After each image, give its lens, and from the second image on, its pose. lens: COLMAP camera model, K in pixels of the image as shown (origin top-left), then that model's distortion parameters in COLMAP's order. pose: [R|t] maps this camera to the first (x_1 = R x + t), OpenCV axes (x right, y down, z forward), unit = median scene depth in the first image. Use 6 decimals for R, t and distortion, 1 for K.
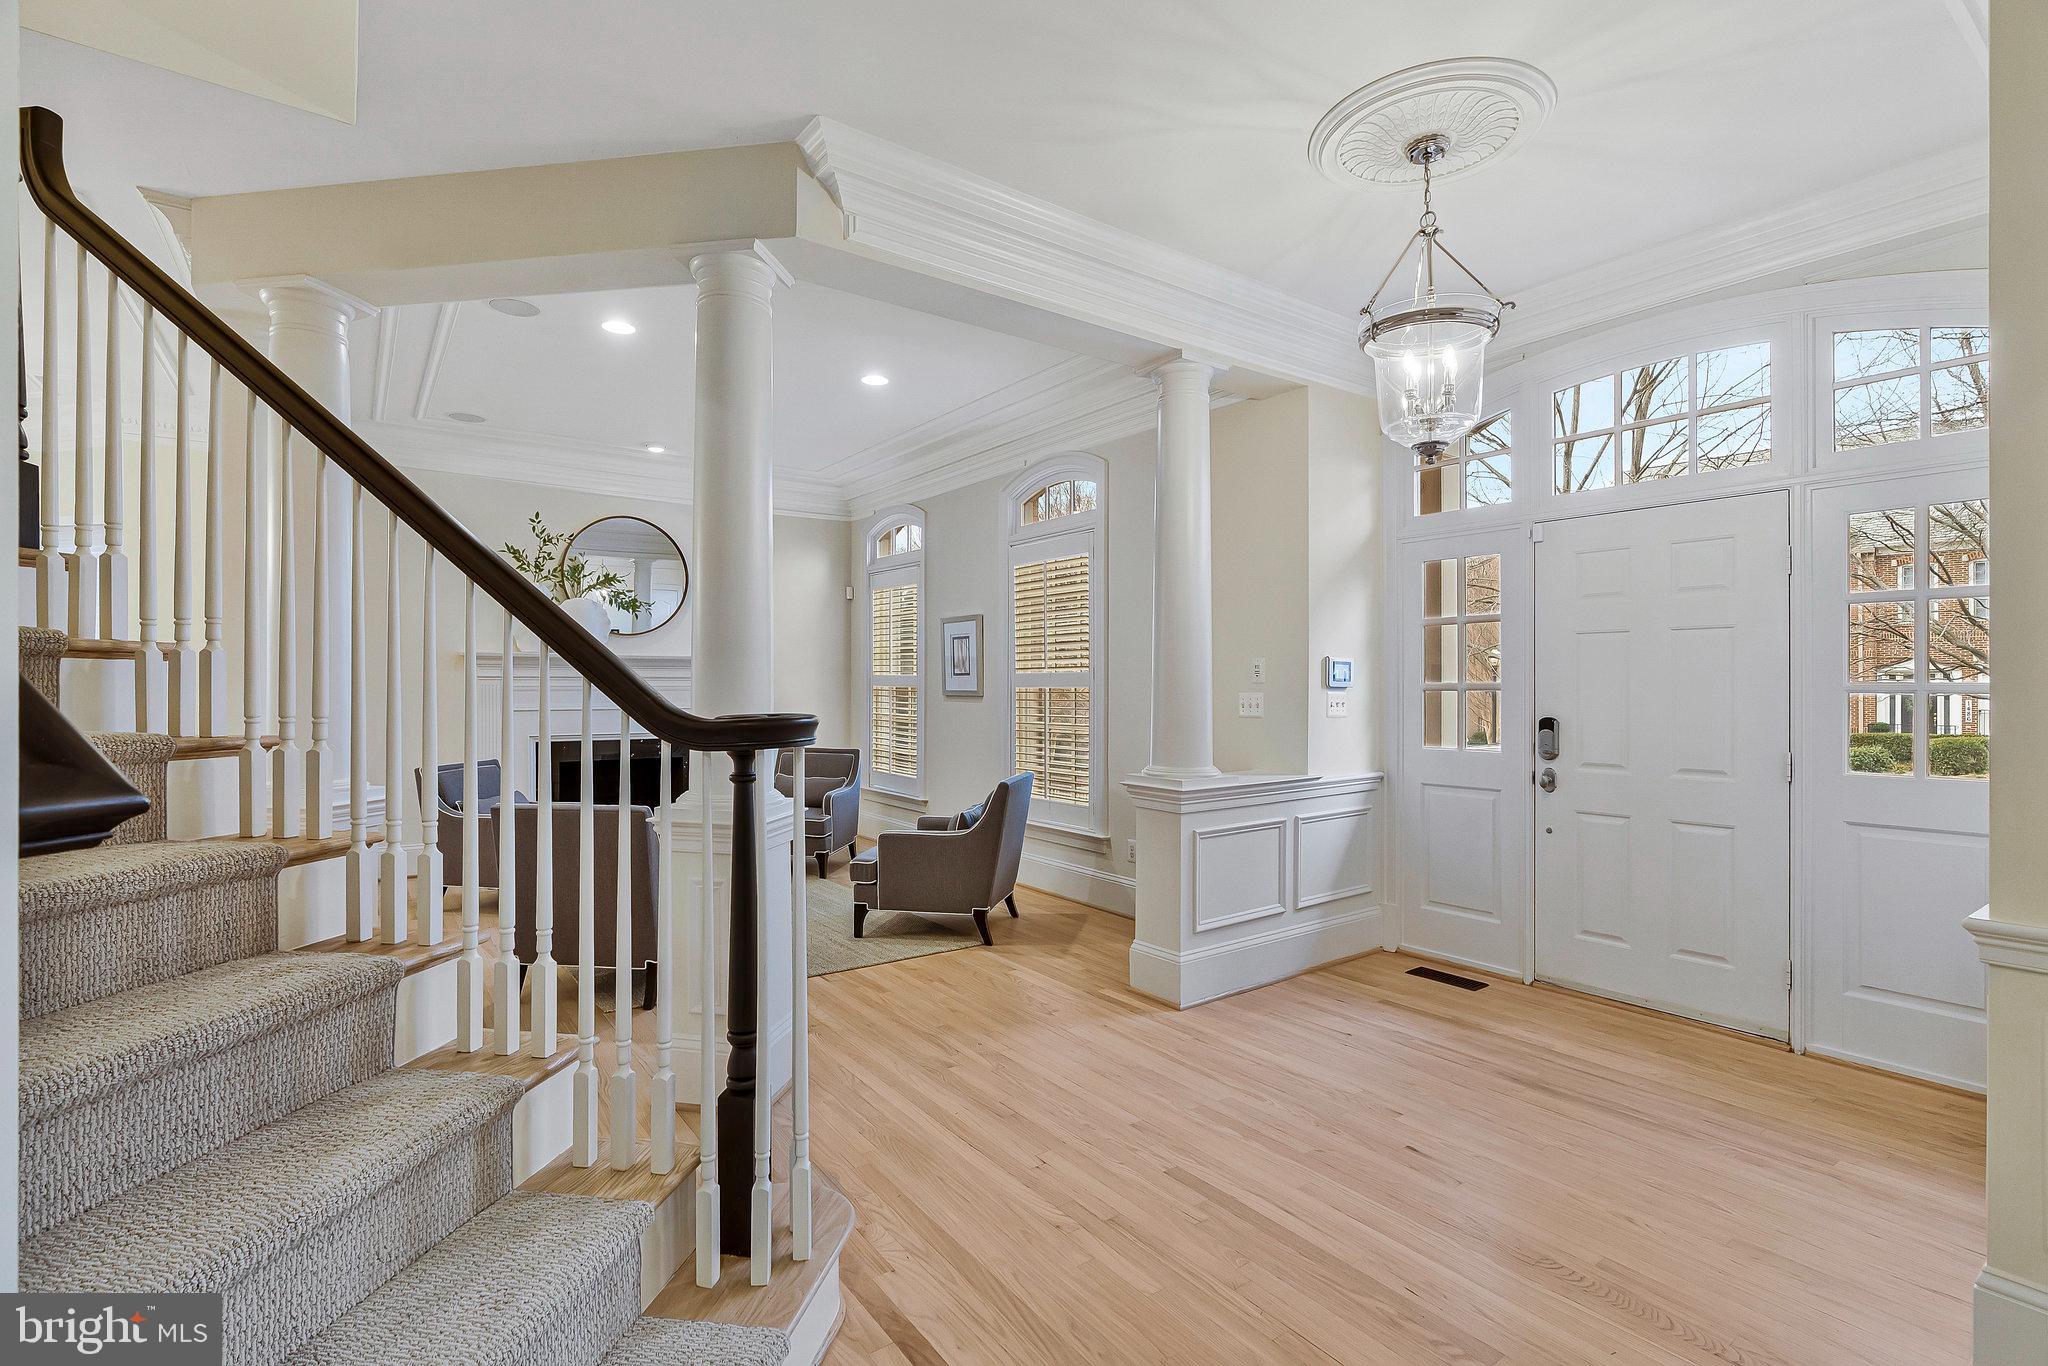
lens RADIAL K [[938.8, 0, 1022.0], [0, 938.8, 686.4], [0, 0, 1]] dist [0.008952, 0.000554]
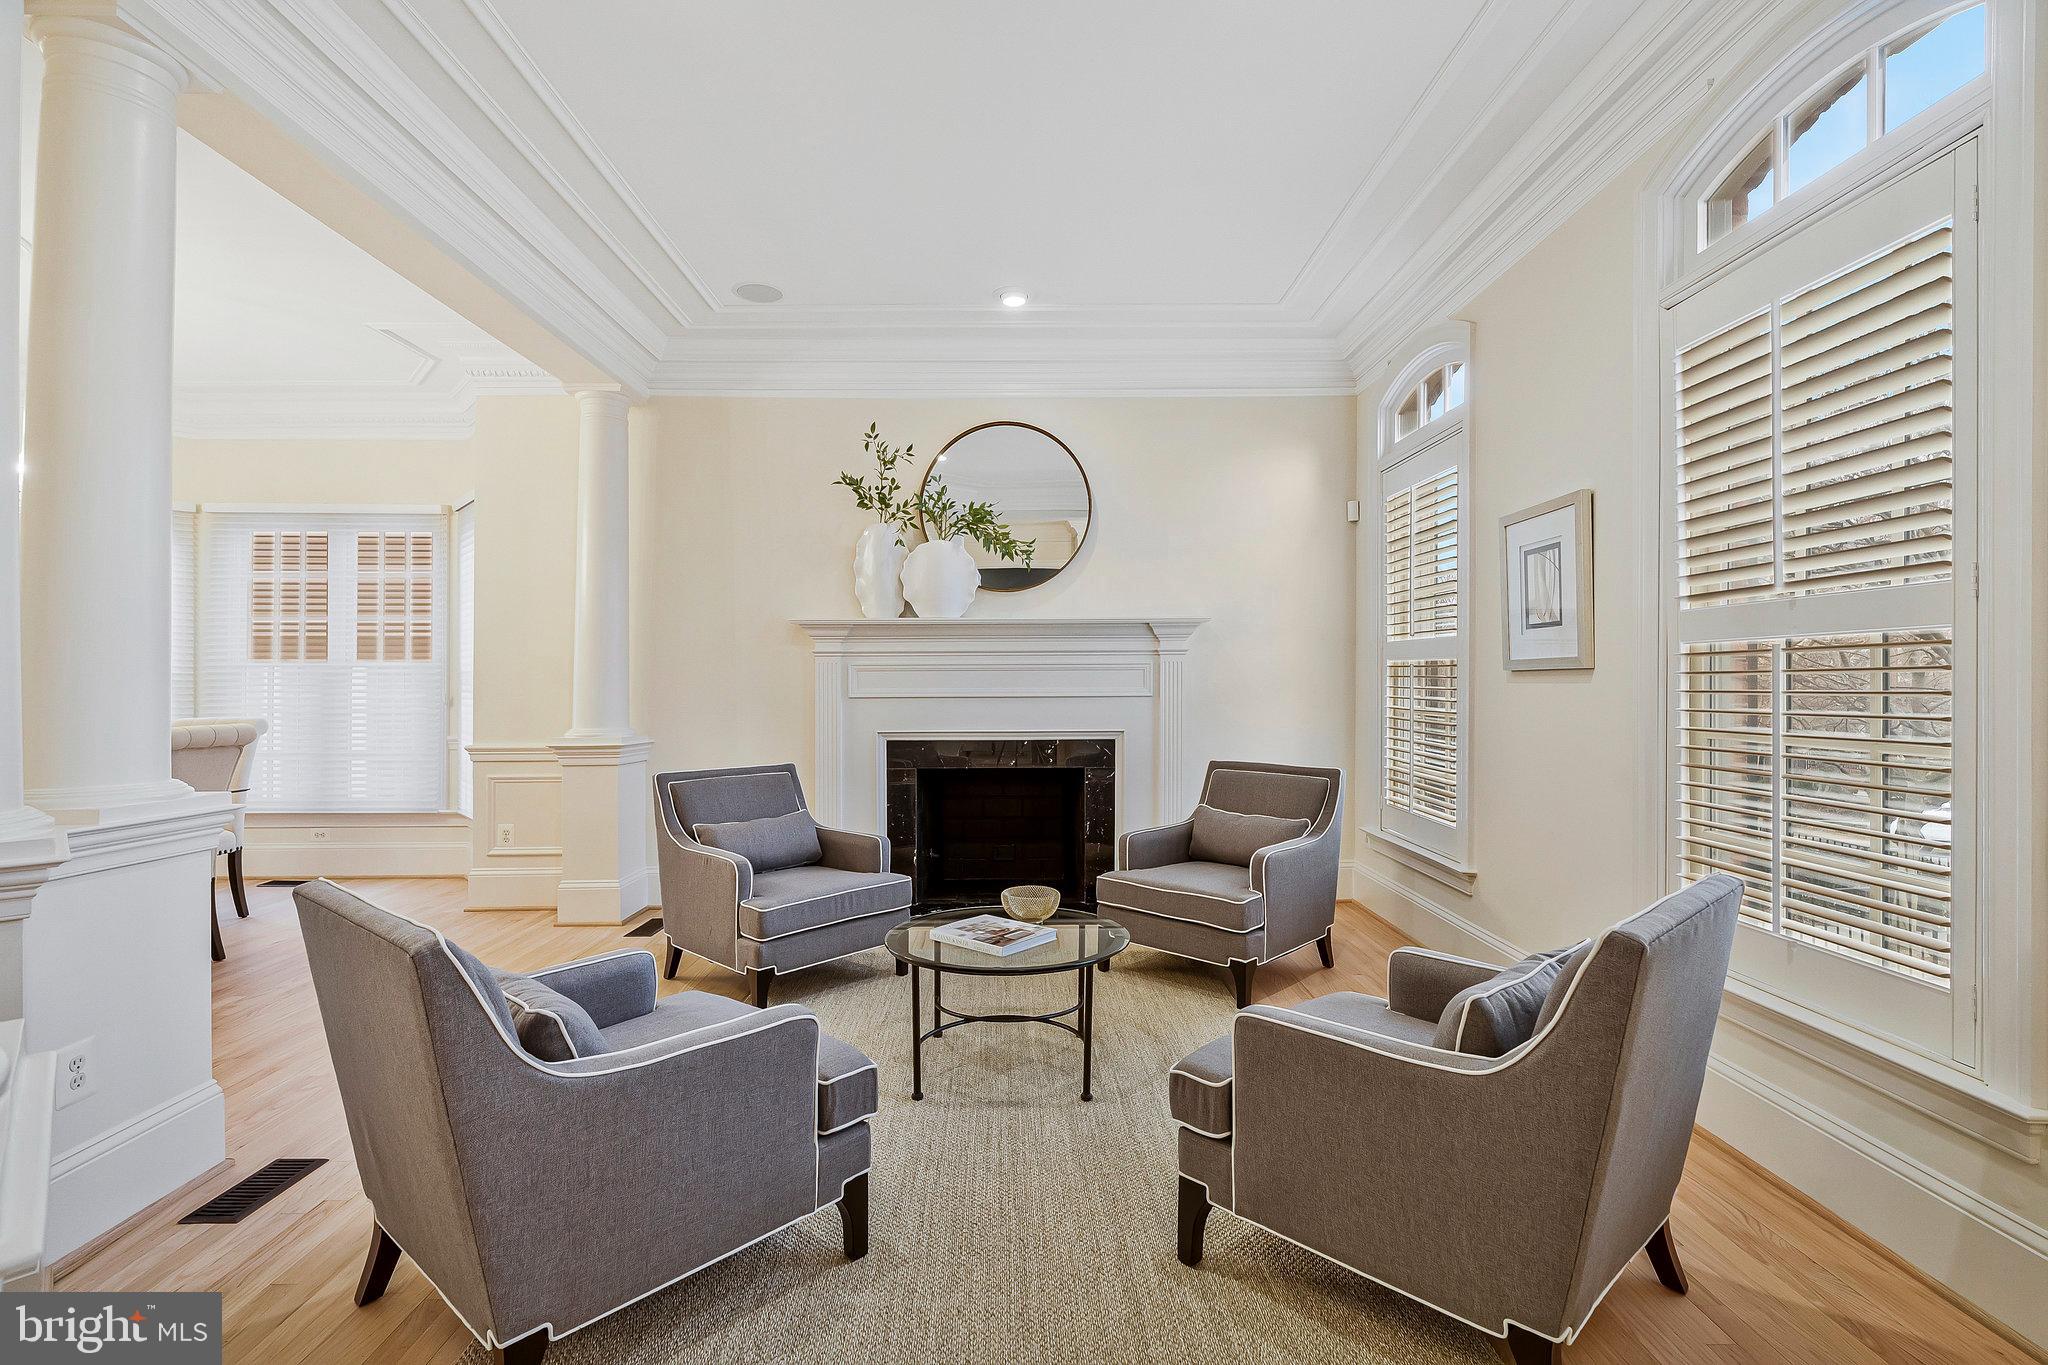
lens RADIAL K [[938.8, 0, 1029.3], [0, 938.8, 692.9], [0, 0, 1]] dist [0.008952, 0.000554]
pose [[0.814874, -0.000614, -0.579637, 0.000504], [0.006064, 0.999954, 0.007466, 0.017768], [0.579606, -0.009599, 0.814840, 0.485666]]
